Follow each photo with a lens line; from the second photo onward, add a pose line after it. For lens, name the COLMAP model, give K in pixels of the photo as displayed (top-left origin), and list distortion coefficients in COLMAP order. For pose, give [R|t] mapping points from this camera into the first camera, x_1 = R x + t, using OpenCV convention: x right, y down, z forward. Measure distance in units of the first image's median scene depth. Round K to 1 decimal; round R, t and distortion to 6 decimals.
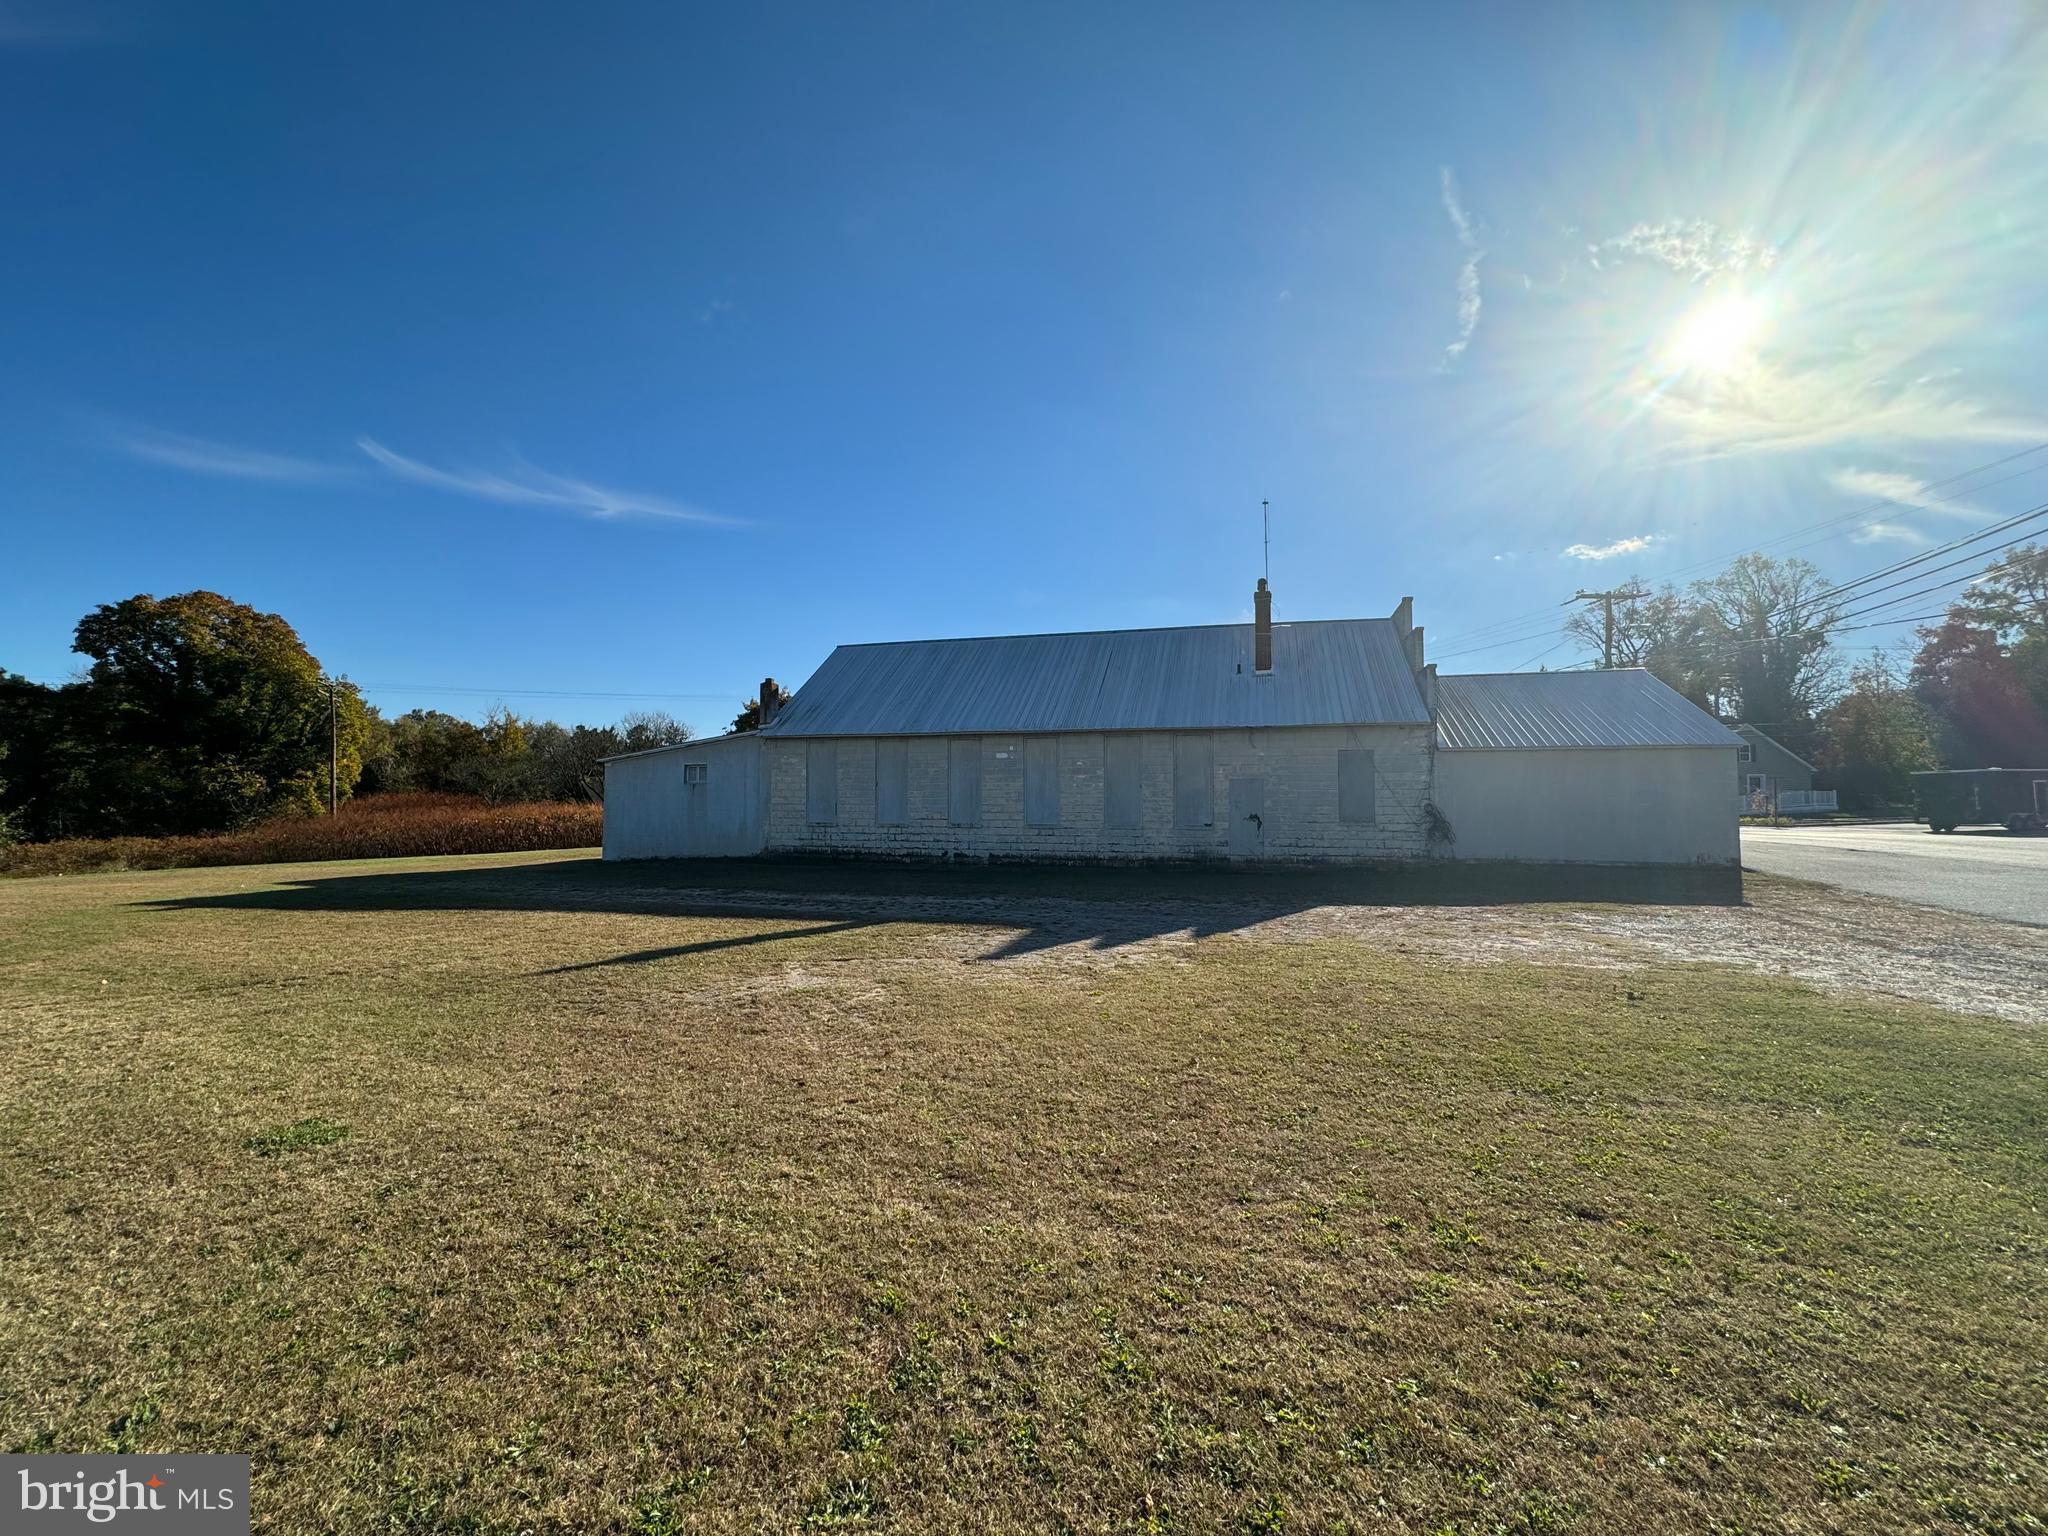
lens RADIAL K [[812.3, 0, 1029.0], [0, 812.3, 767.8], [0, 0, 1]] dist [-0.000570, -0.000004]
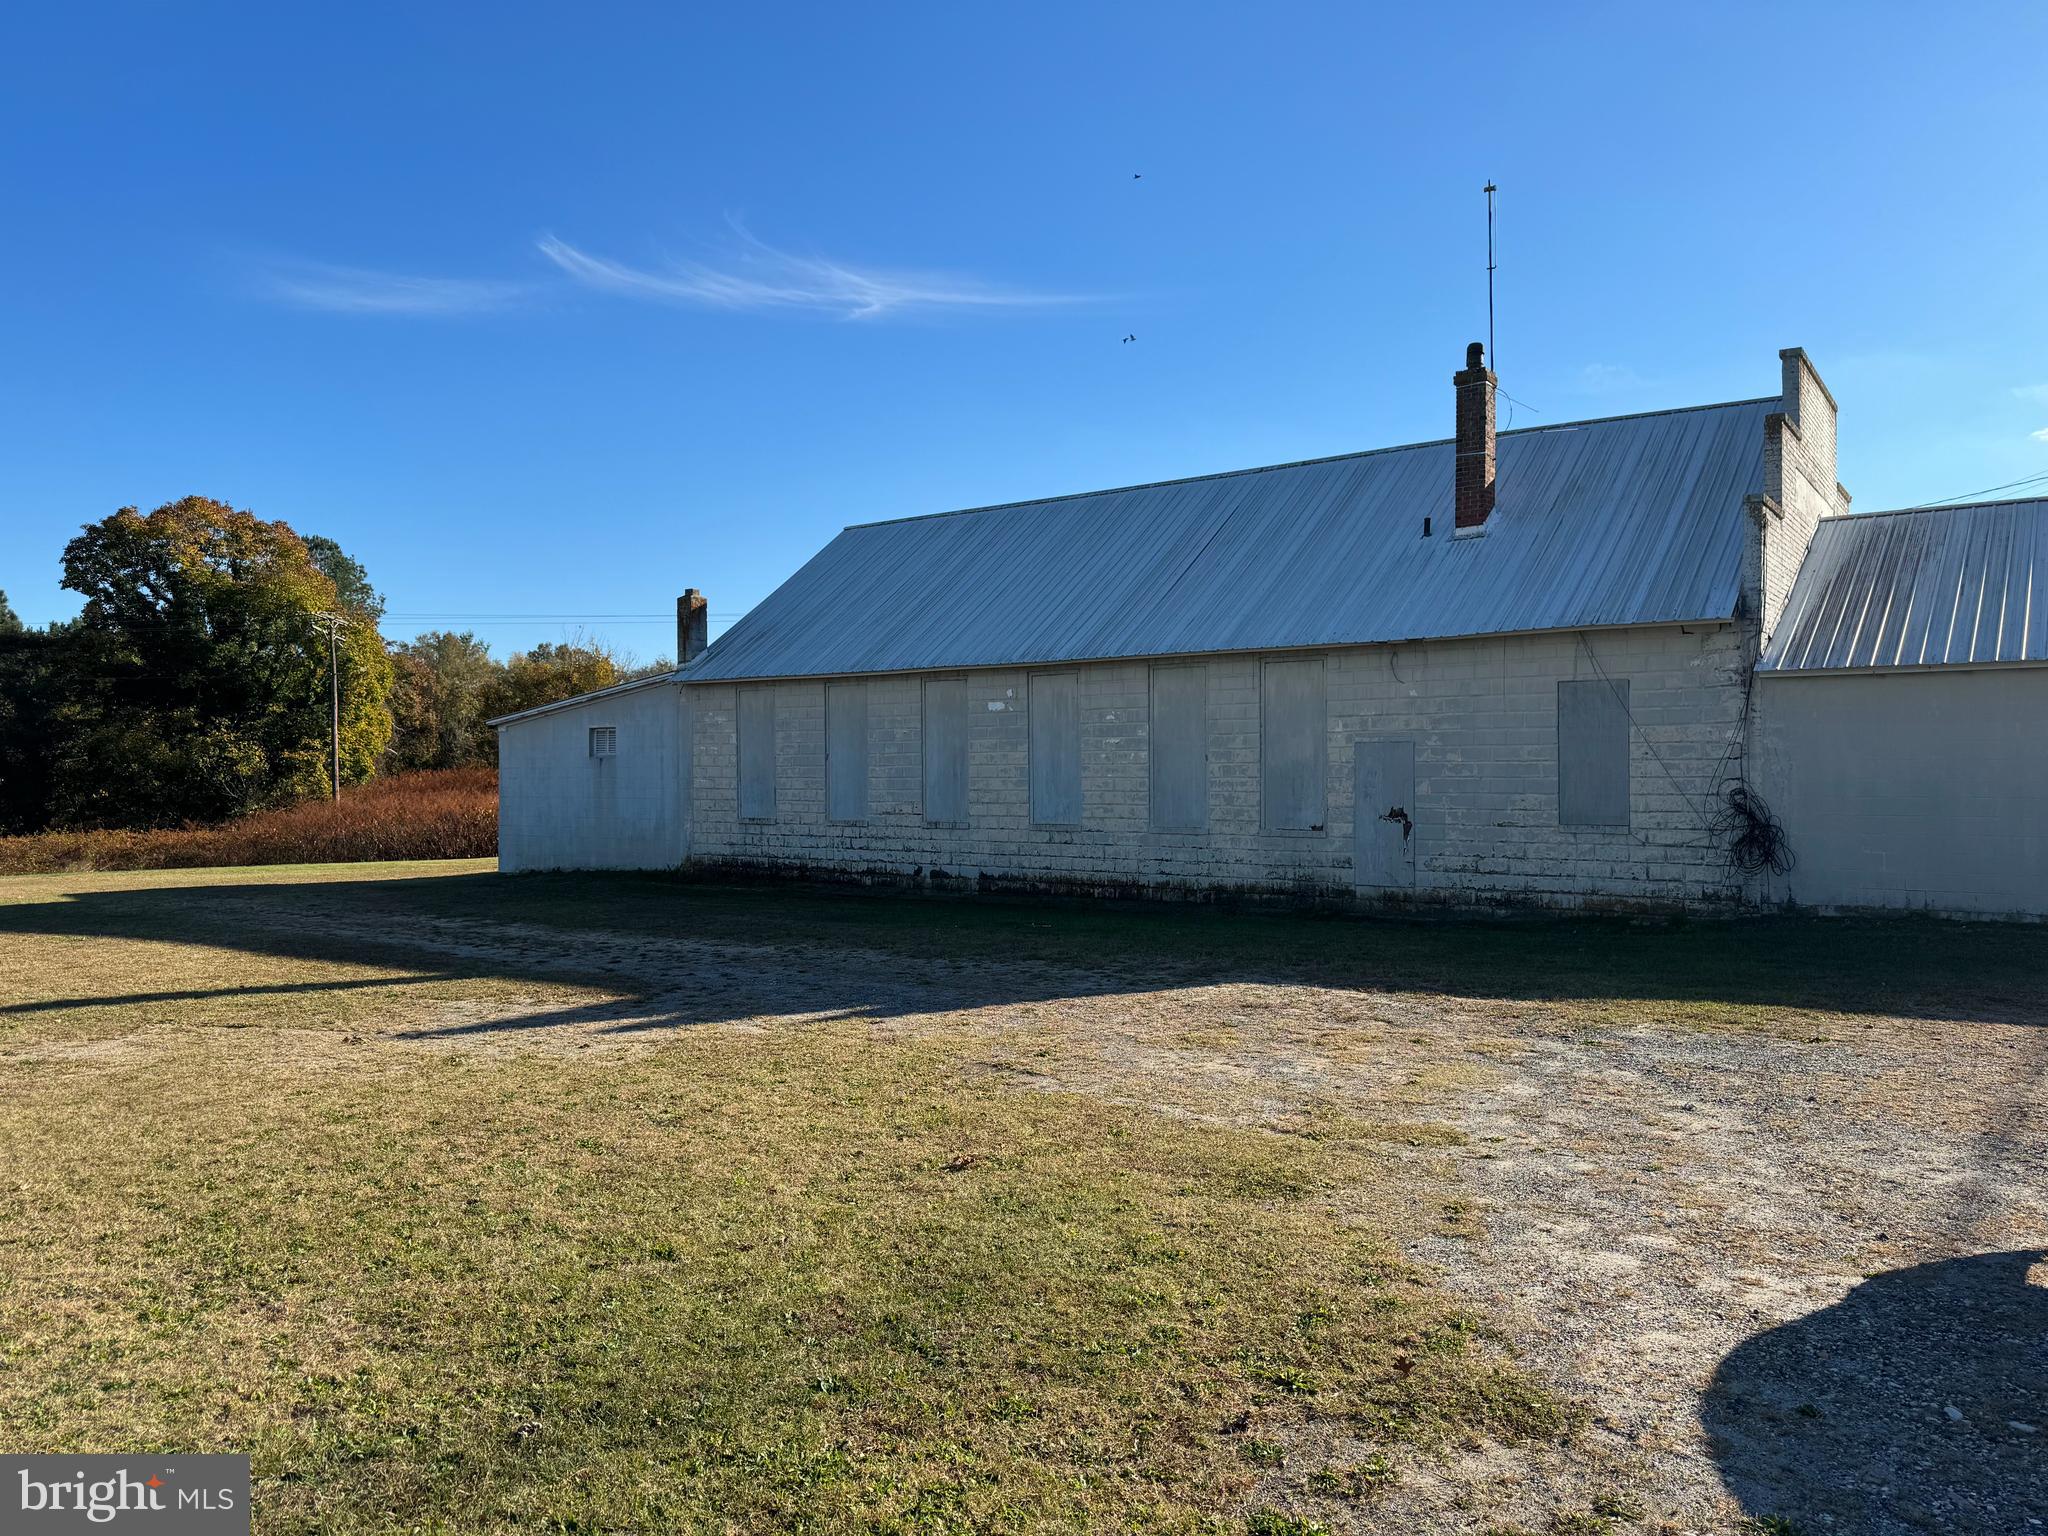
lens RADIAL K [[1437.6, 0, 1024.0], [0, 1437.6, 768.0], [0, 0, 1]] dist [0.097683, -0.099551]
pose [[0.933762, -0.005948, -0.357845, 0.350512], [0.018997, 0.999276, 0.032961, -0.003967], [0.357390, -0.037576, 0.933199, 0.039896]]
